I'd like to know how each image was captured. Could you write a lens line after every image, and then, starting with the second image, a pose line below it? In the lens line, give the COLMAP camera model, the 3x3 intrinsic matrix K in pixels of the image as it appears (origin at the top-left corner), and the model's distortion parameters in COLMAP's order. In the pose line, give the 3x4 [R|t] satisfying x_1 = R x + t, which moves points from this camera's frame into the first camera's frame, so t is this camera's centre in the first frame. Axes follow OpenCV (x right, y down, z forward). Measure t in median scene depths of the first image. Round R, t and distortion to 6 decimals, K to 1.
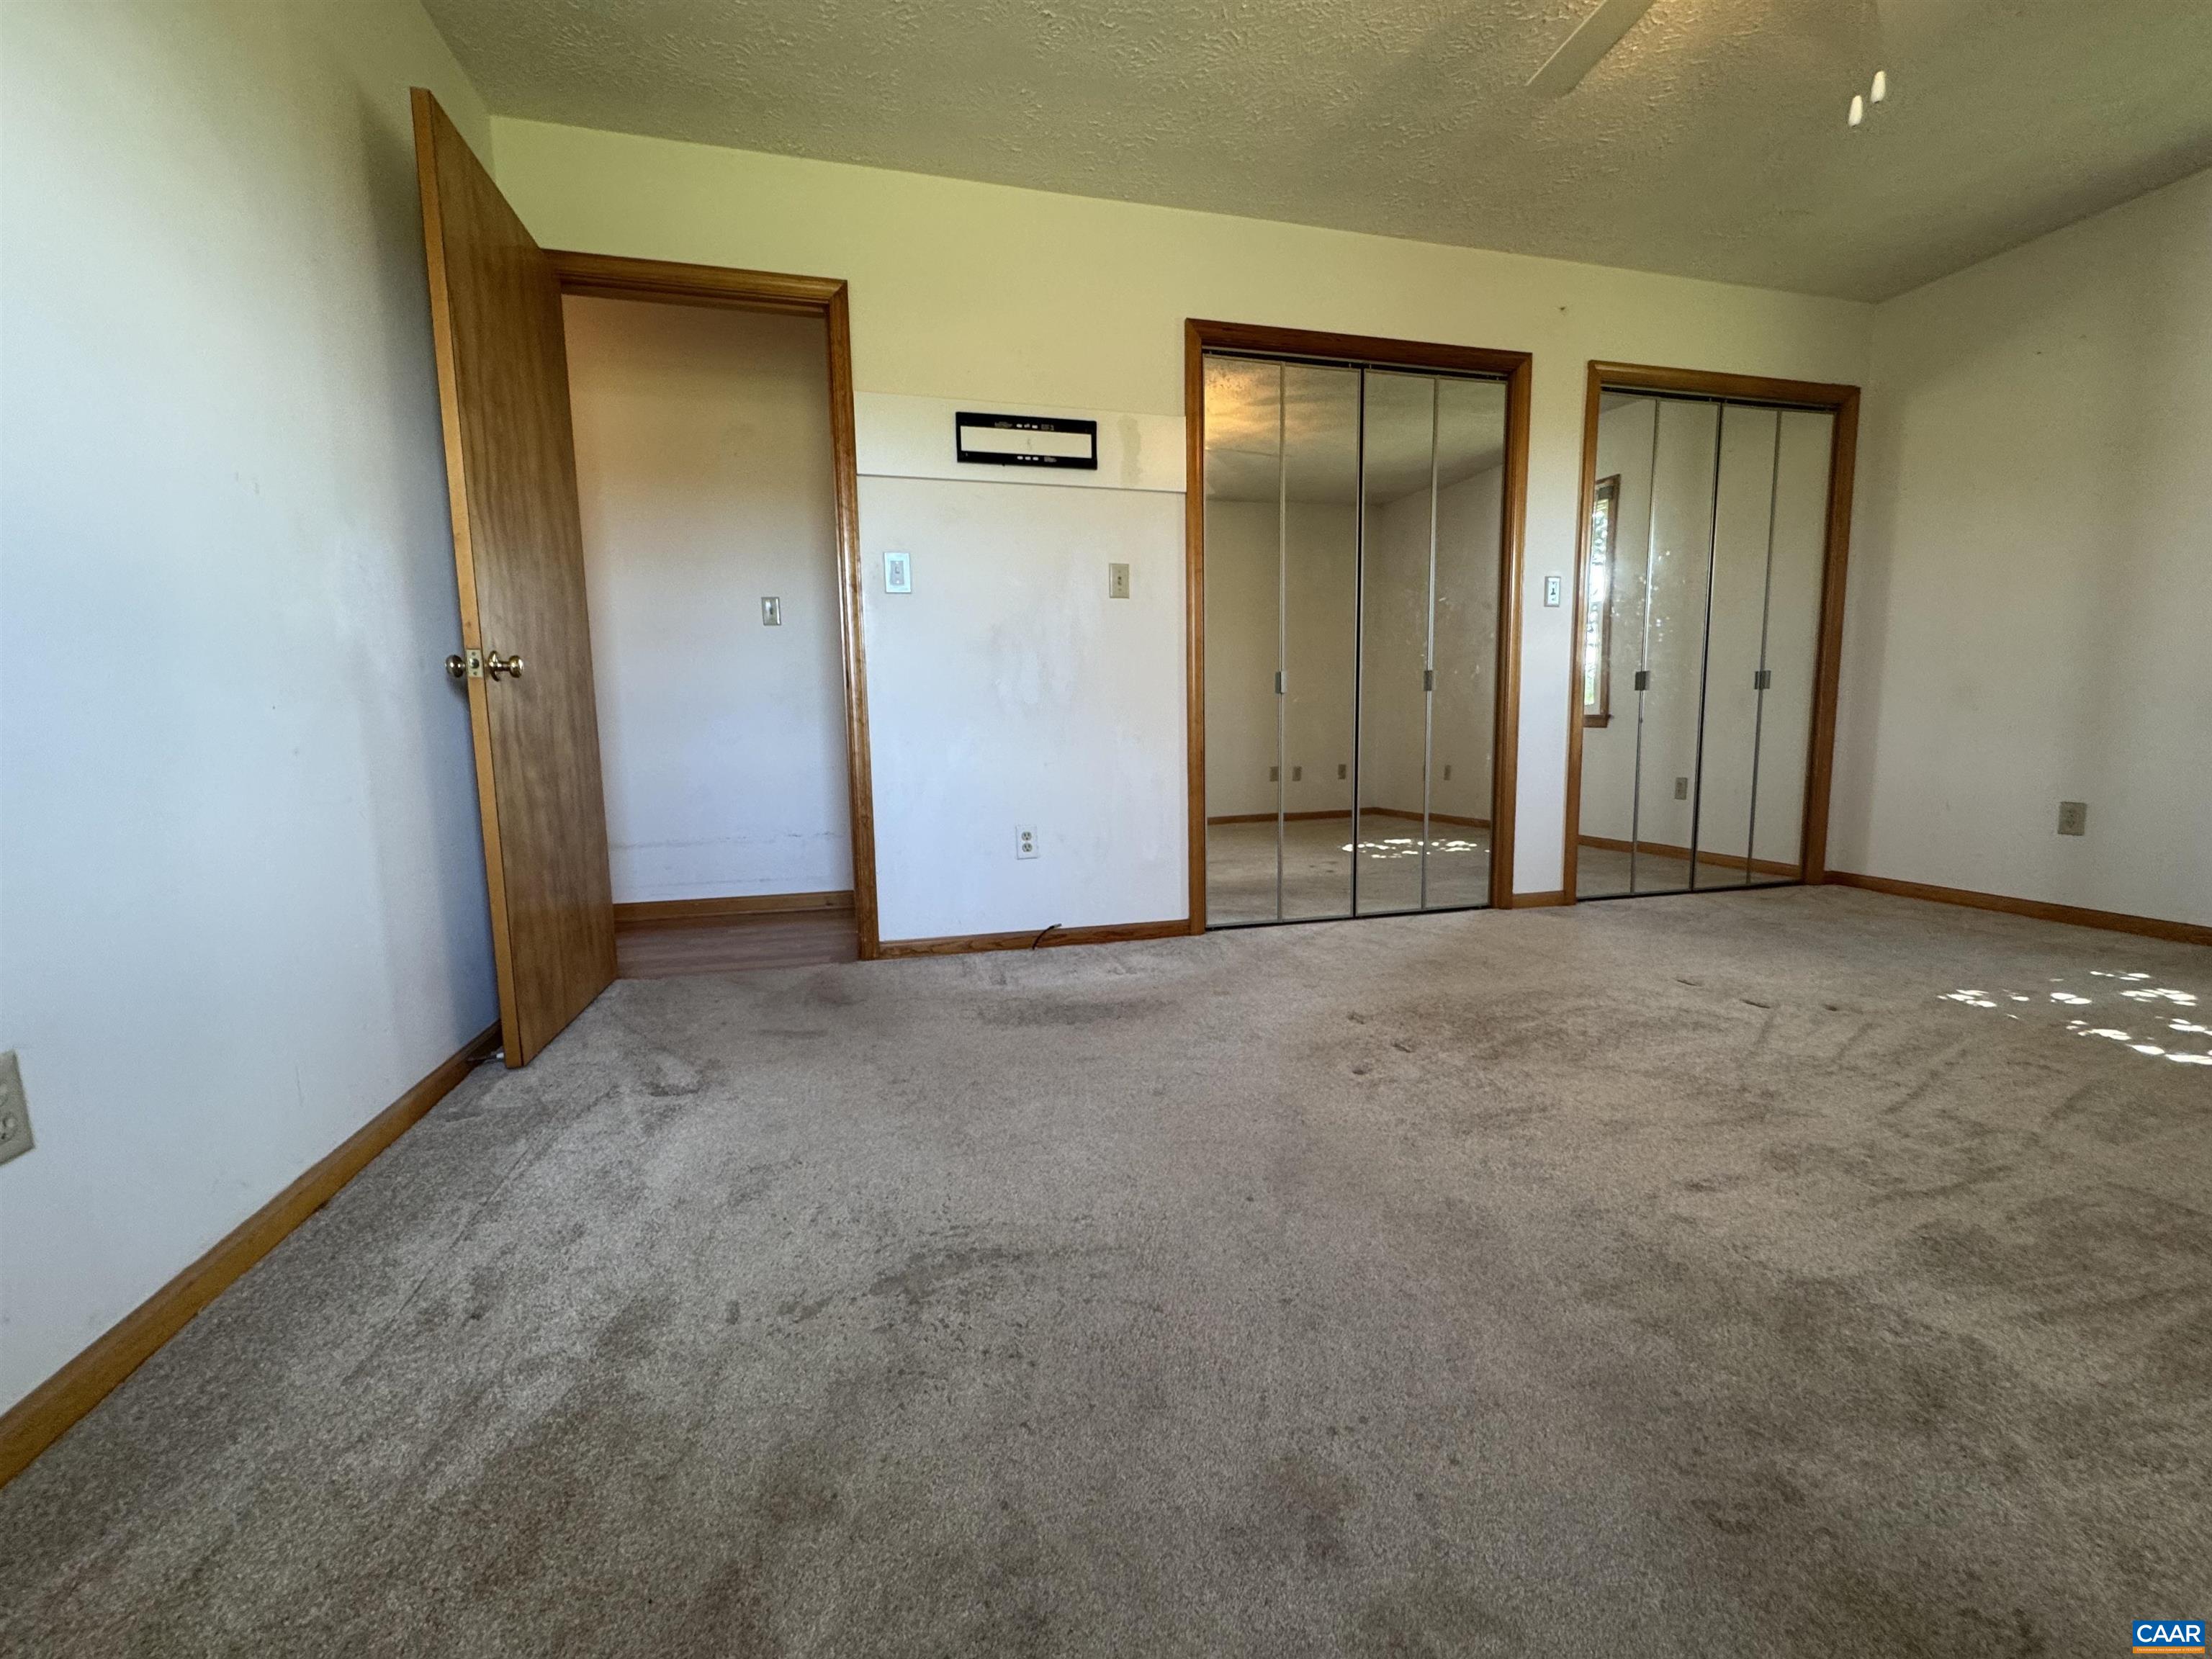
lens RADIAL K [[891.0, 0, 1110.1], [0, 891.0, 836.2], [0, 0, 1]] dist [-0.001981, -0.000092]
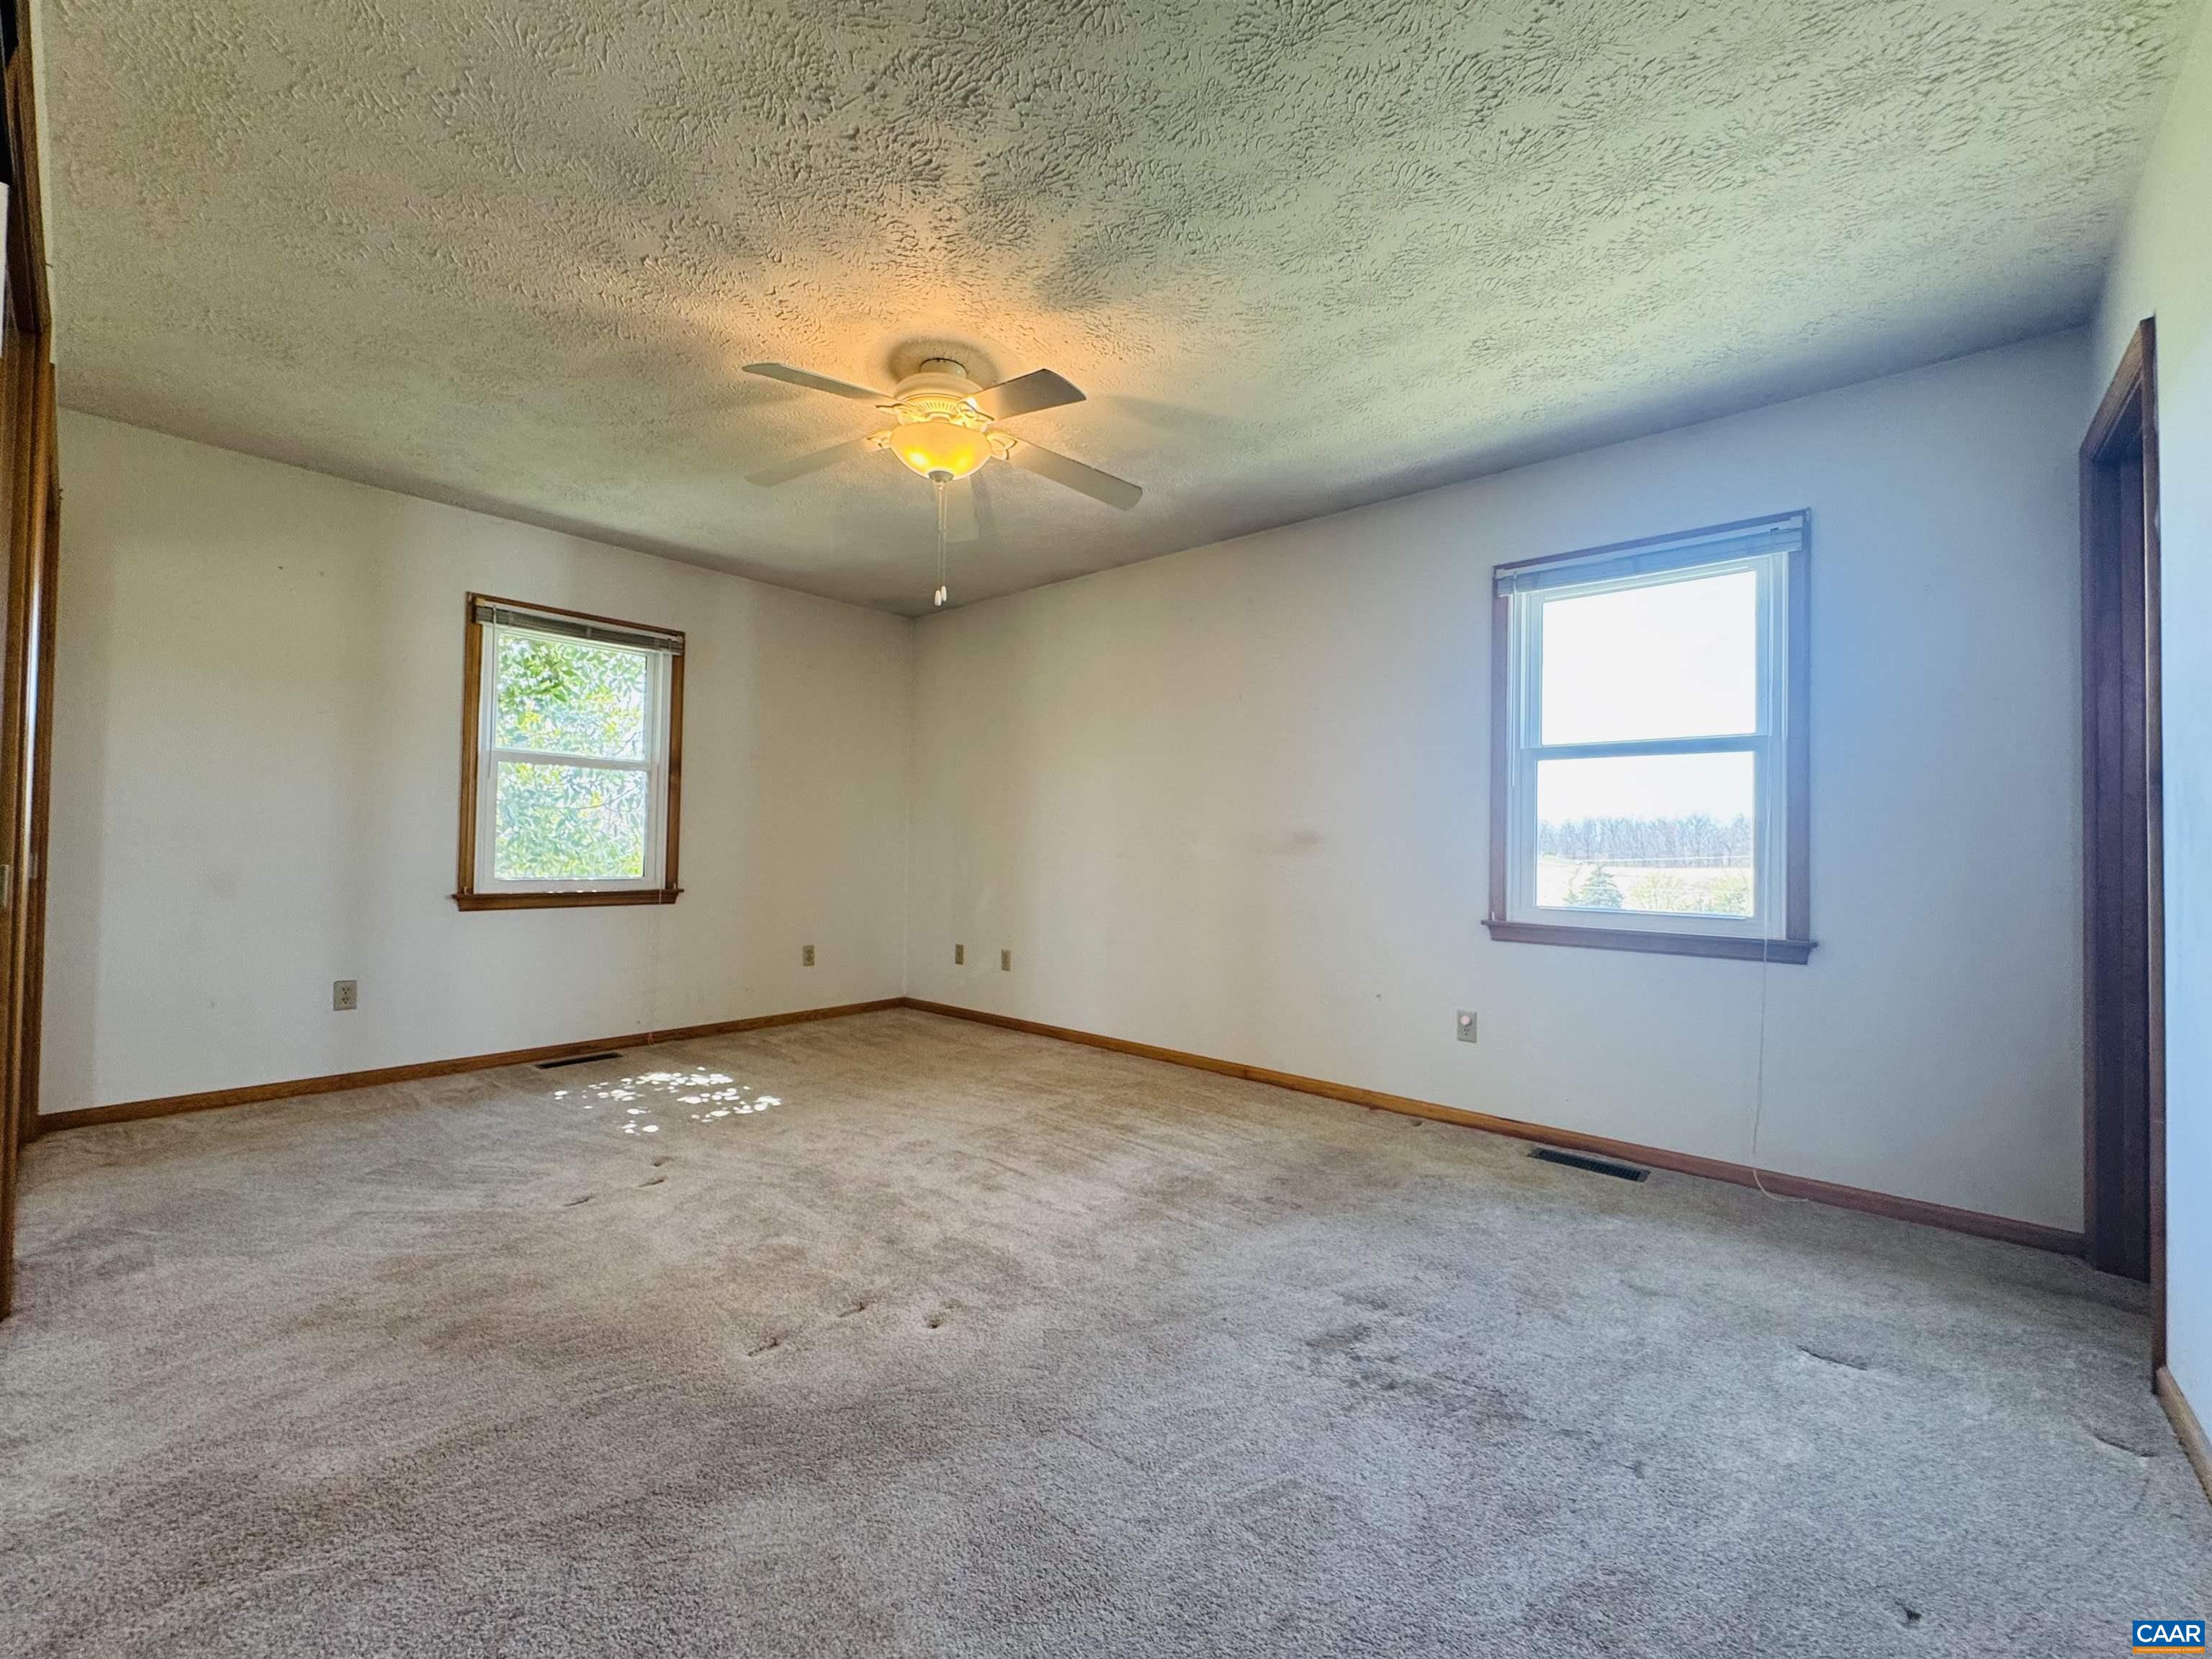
lens RADIAL K [[891.0, 0, 1113.1], [0, 891.0, 823.4], [0, 0, 1]] dist [-0.001981, -0.000092]
pose [[-0.561658, 0.033190, 0.826704, -0.531294], [0.096251, 0.995032, 0.025445, -0.230977], [-0.821752, 0.093862, -0.562062, 1.108215]]
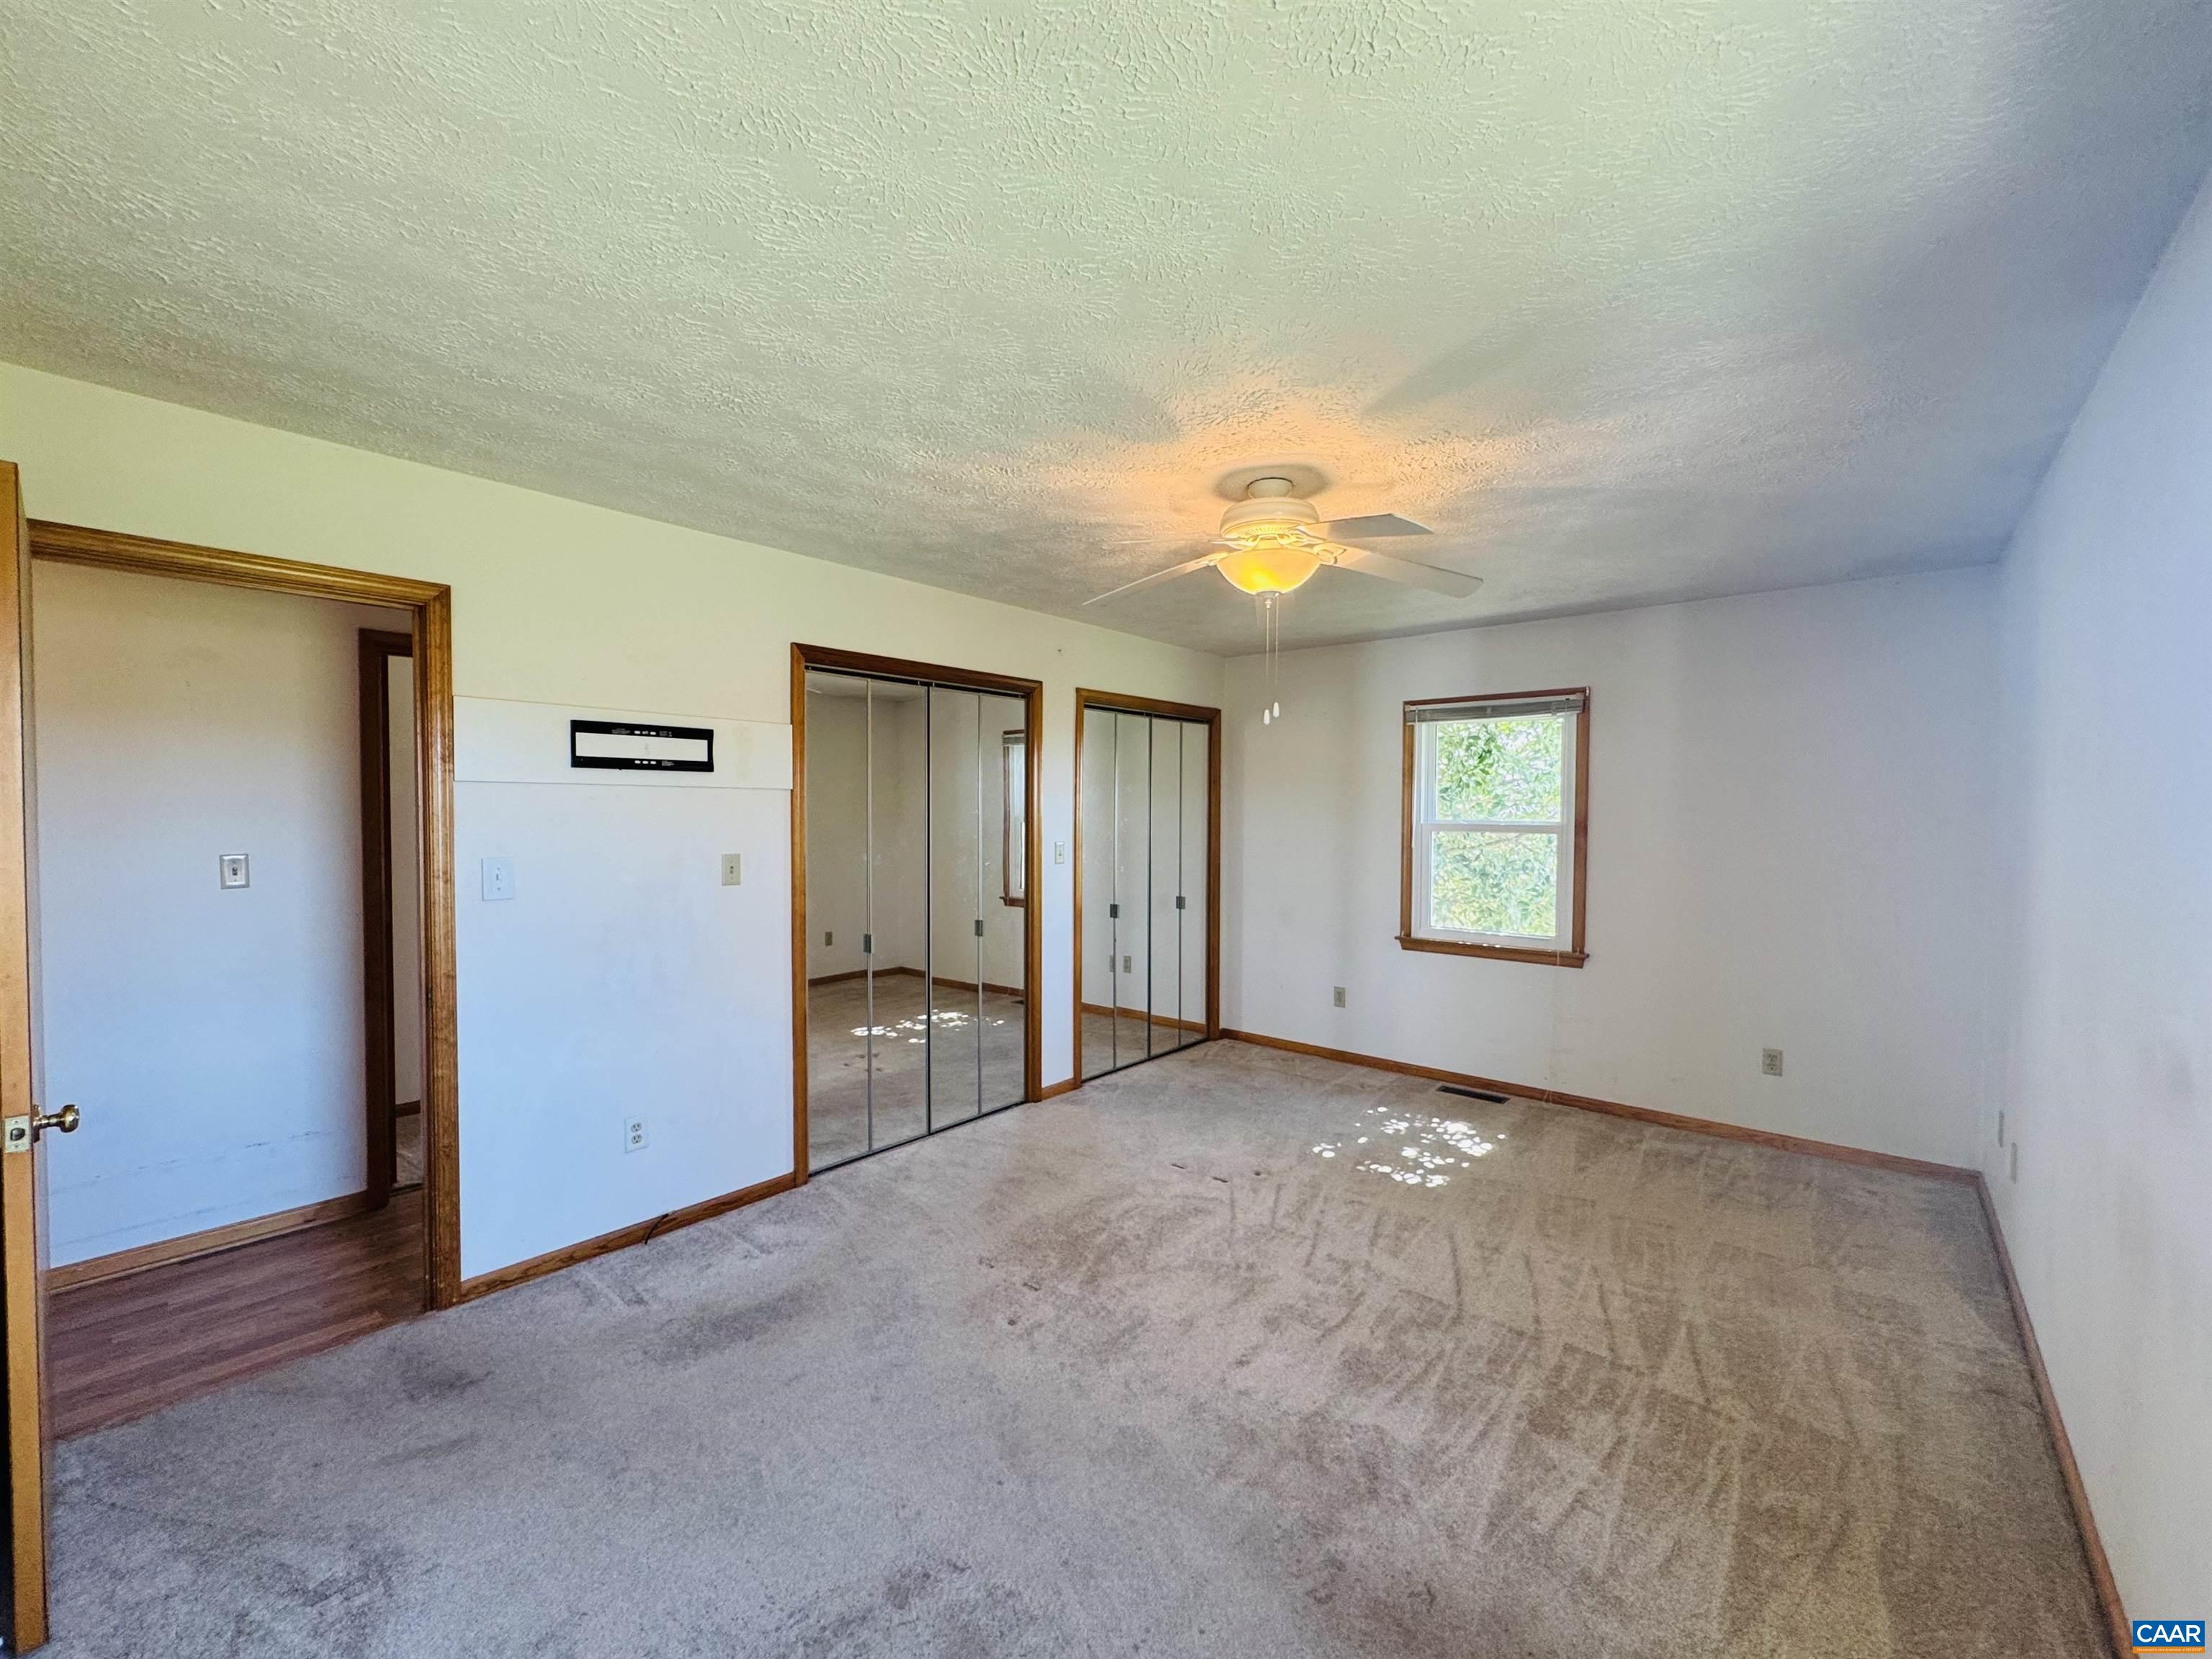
lens RADIAL K [[891.0, 0, 1106.0], [0, 891.0, 837.0], [0, 0, 1]] dist [-0.001981, -0.000092]
pose [[0.820239, 0.004800, 0.572002, -0.299059], [0.050523, 0.995449, -0.080802, -0.276429], [-0.569786, 0.095176, 0.816263, -0.177158]]
